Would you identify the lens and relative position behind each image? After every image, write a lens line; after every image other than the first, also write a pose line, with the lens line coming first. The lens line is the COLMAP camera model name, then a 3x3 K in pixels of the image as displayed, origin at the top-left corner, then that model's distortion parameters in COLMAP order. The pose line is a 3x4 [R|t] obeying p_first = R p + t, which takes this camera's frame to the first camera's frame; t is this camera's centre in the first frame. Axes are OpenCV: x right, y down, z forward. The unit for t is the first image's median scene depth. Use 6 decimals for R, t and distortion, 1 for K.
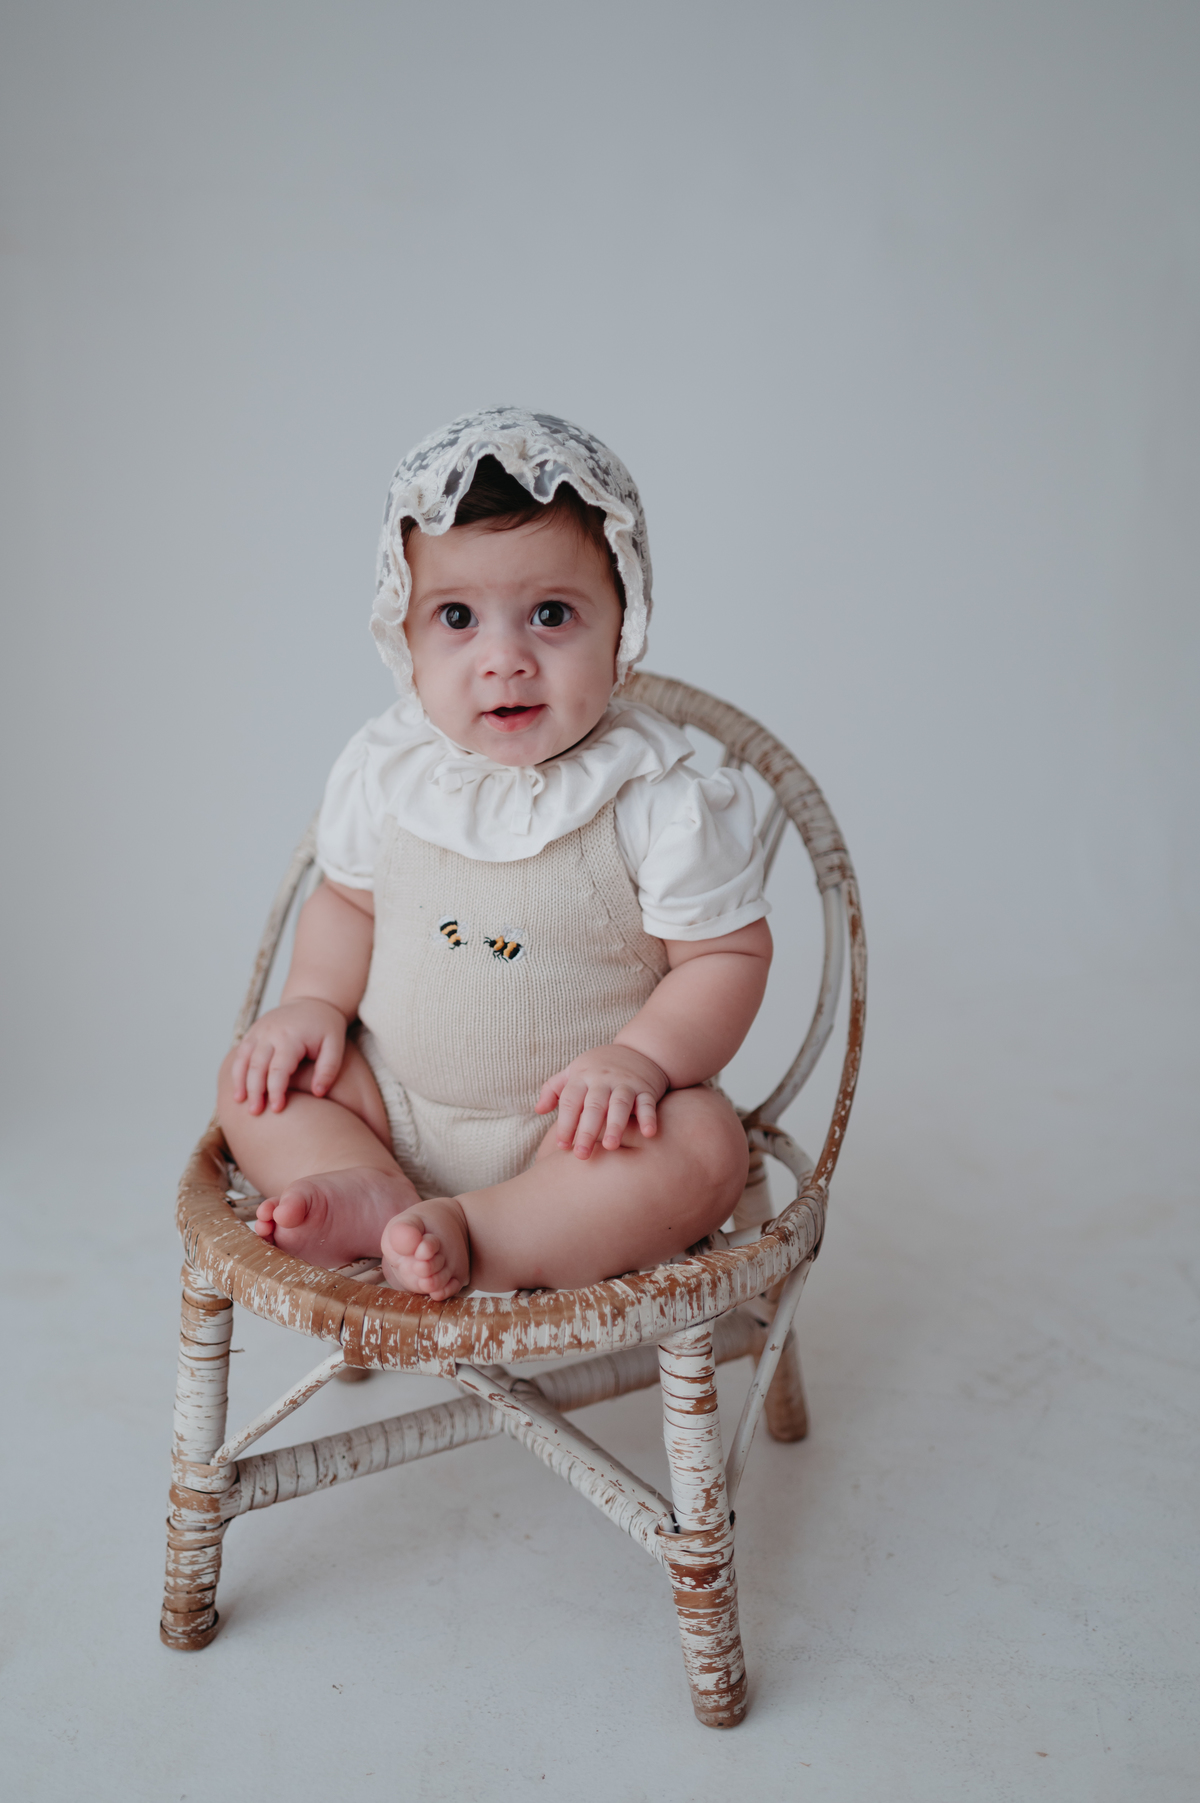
lens RADIAL K [[1840.7, 0, 589.4], [0, 1840.7, 893.7], [0, 0, 1]] dist [-0.002712, -0.005311]
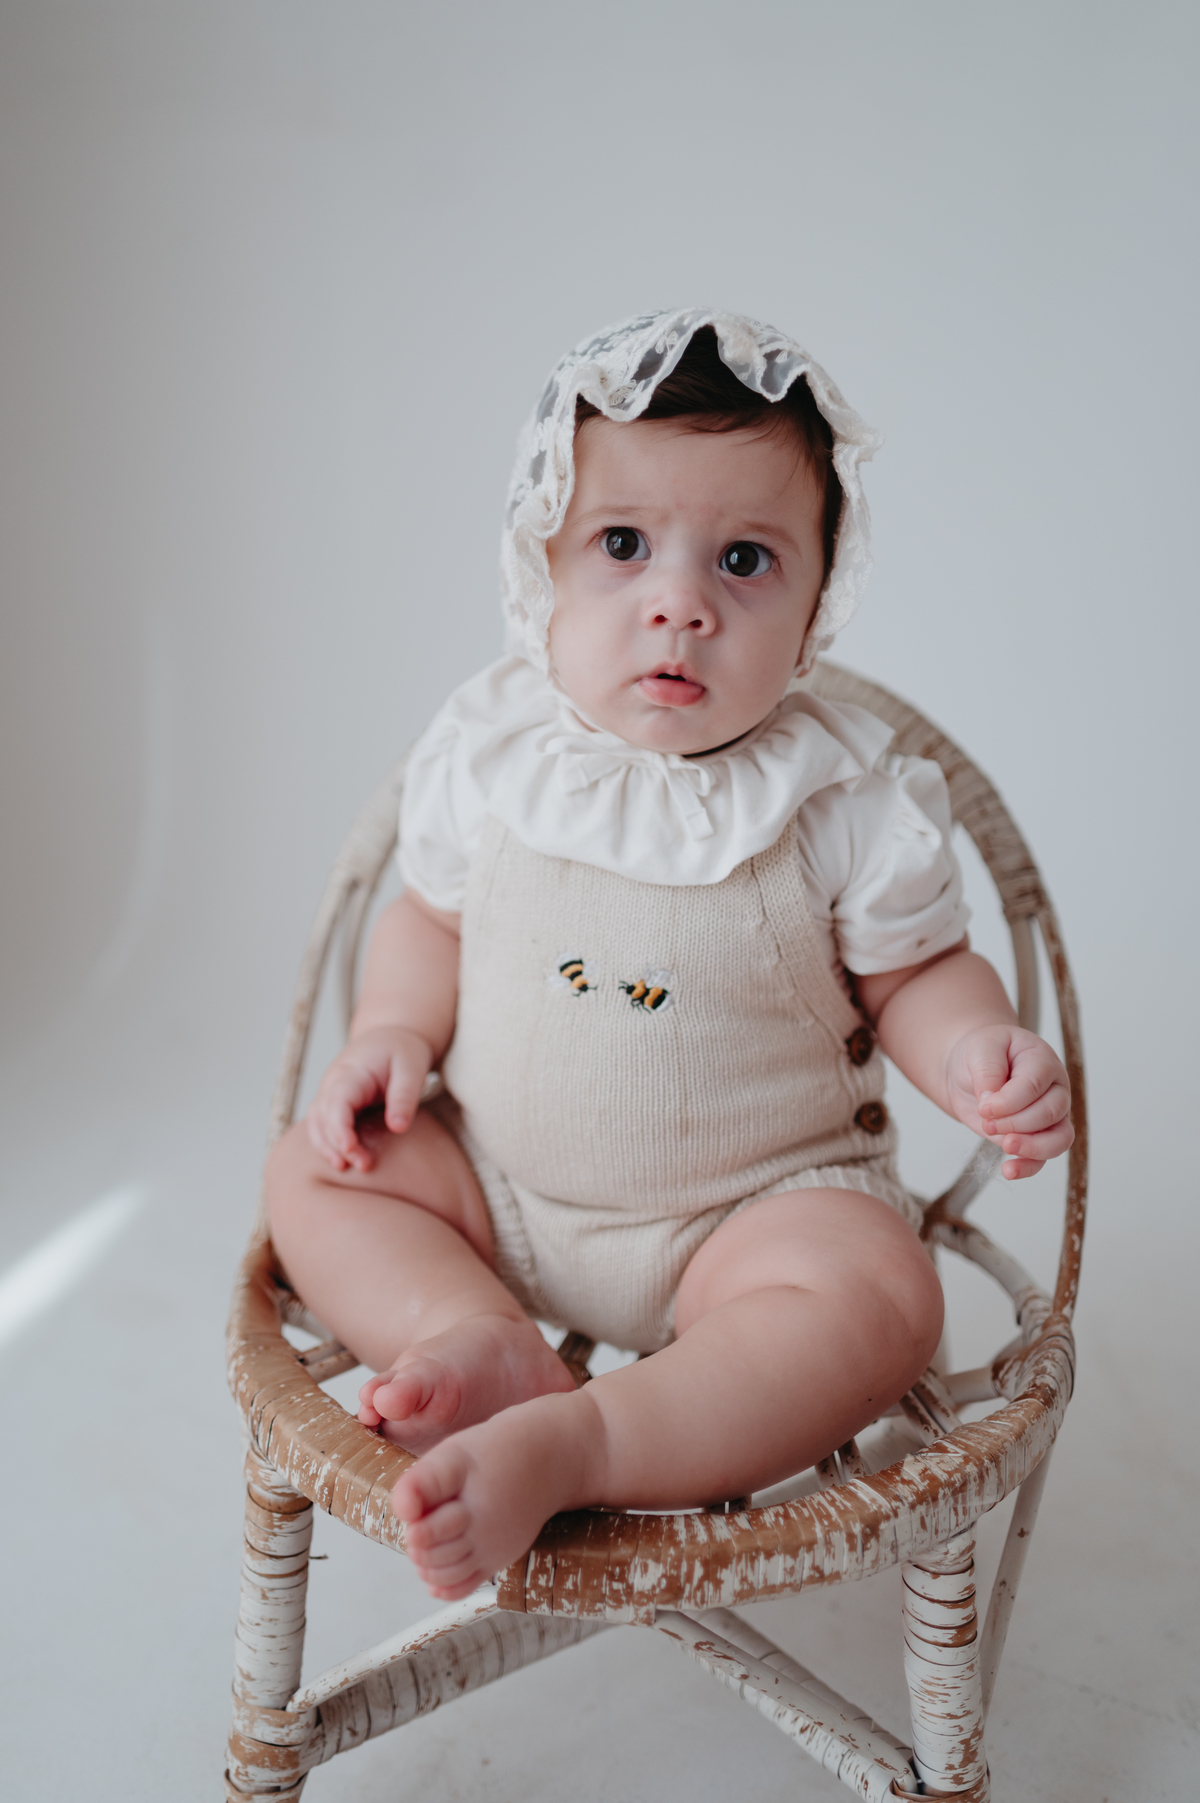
lens RADIAL K [[1830.3, 0, 601.1], [0, 1830.3, 913.4], [0, 0, 1]] dist [0.006103, -0.012149]
pose [[0.996547, -0.011149, 0.082275, -0.141005], [0.006949, 0.998666, 0.051166, -0.056510], [-0.082736, -0.050417, 0.995295, 0.265867]]
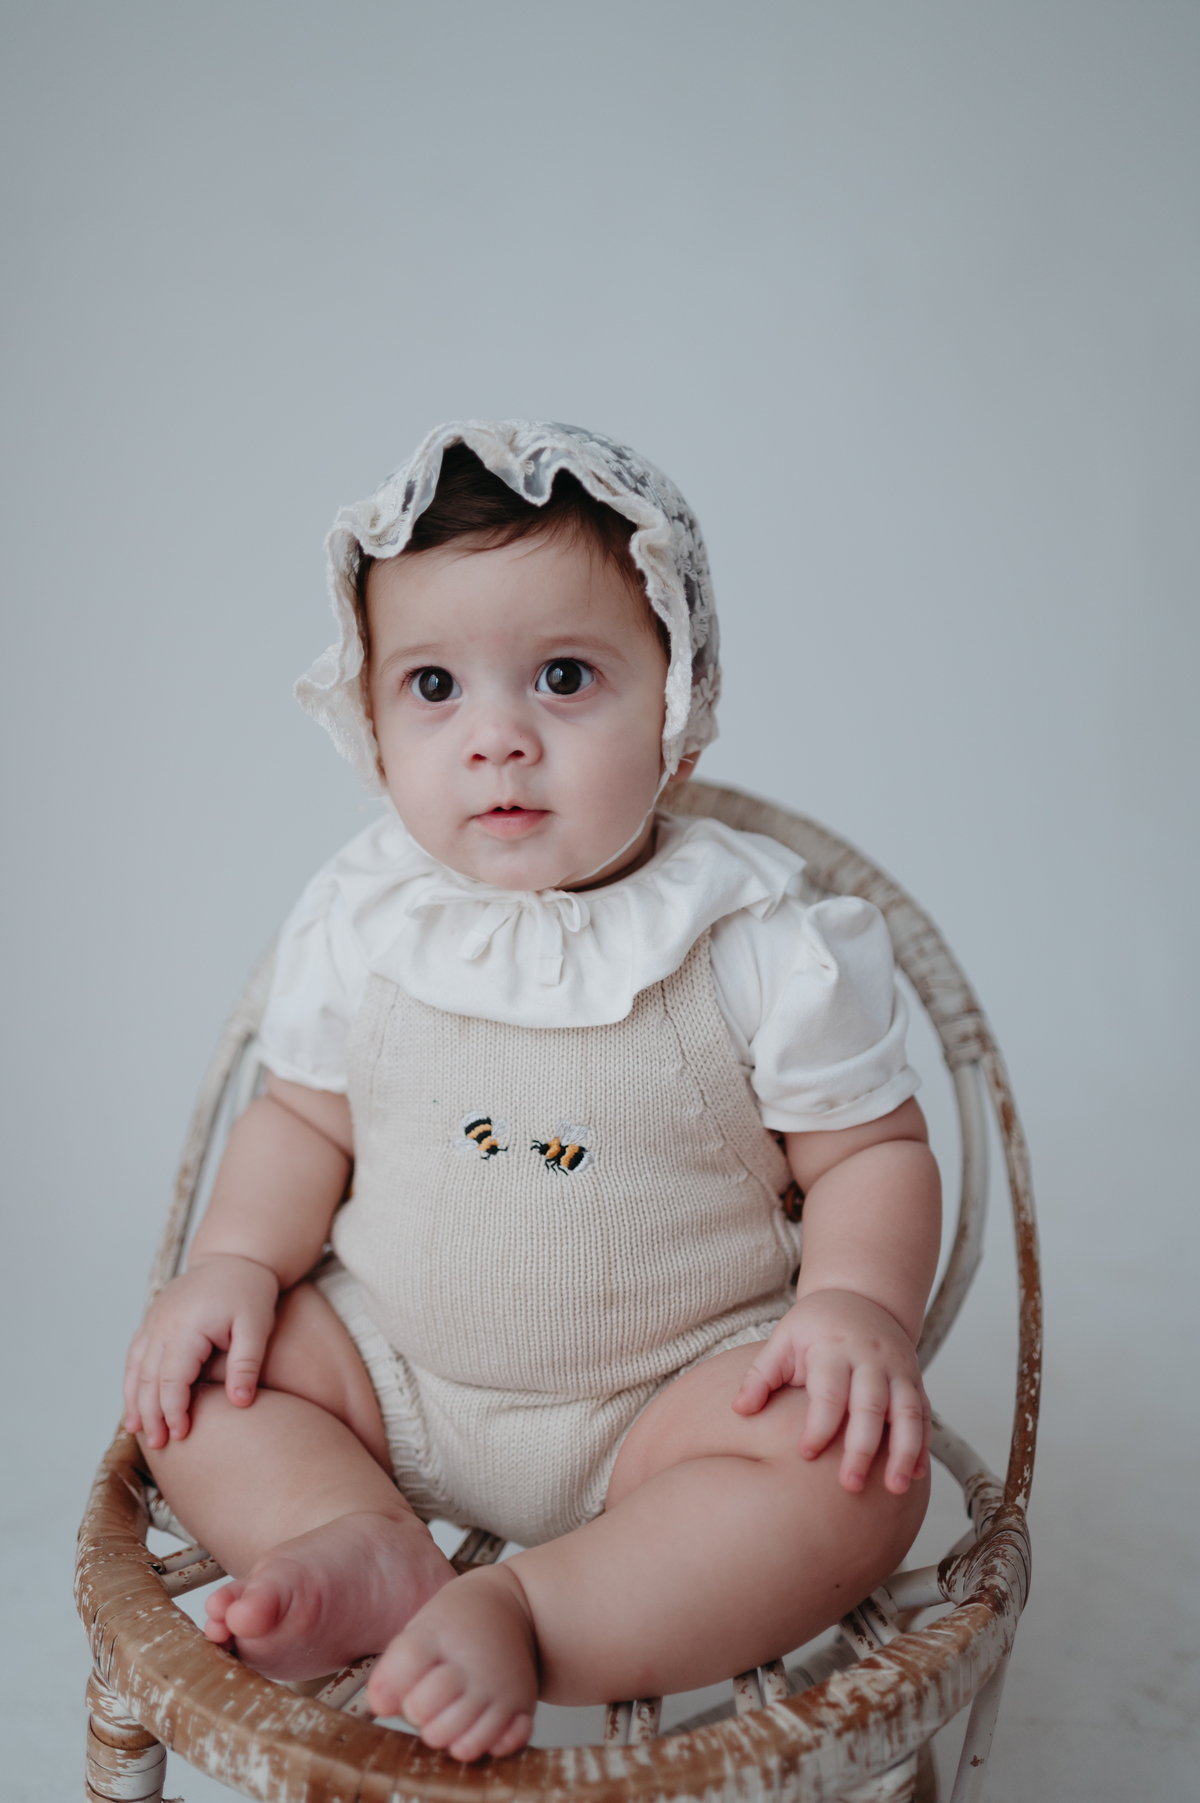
lens RADIAL K [[1834.8, 0, 592.9], [0, 1834.8, 895.3], [0, 0, 1]] dist [-0.004997, -0.014693]
pose [[0.996452, -0.014576, 0.082890, -0.094660], [0.019379, 0.998161, -0.057435, -0.037814], [-0.081901, 0.058837, 0.994902, 0.327654]]
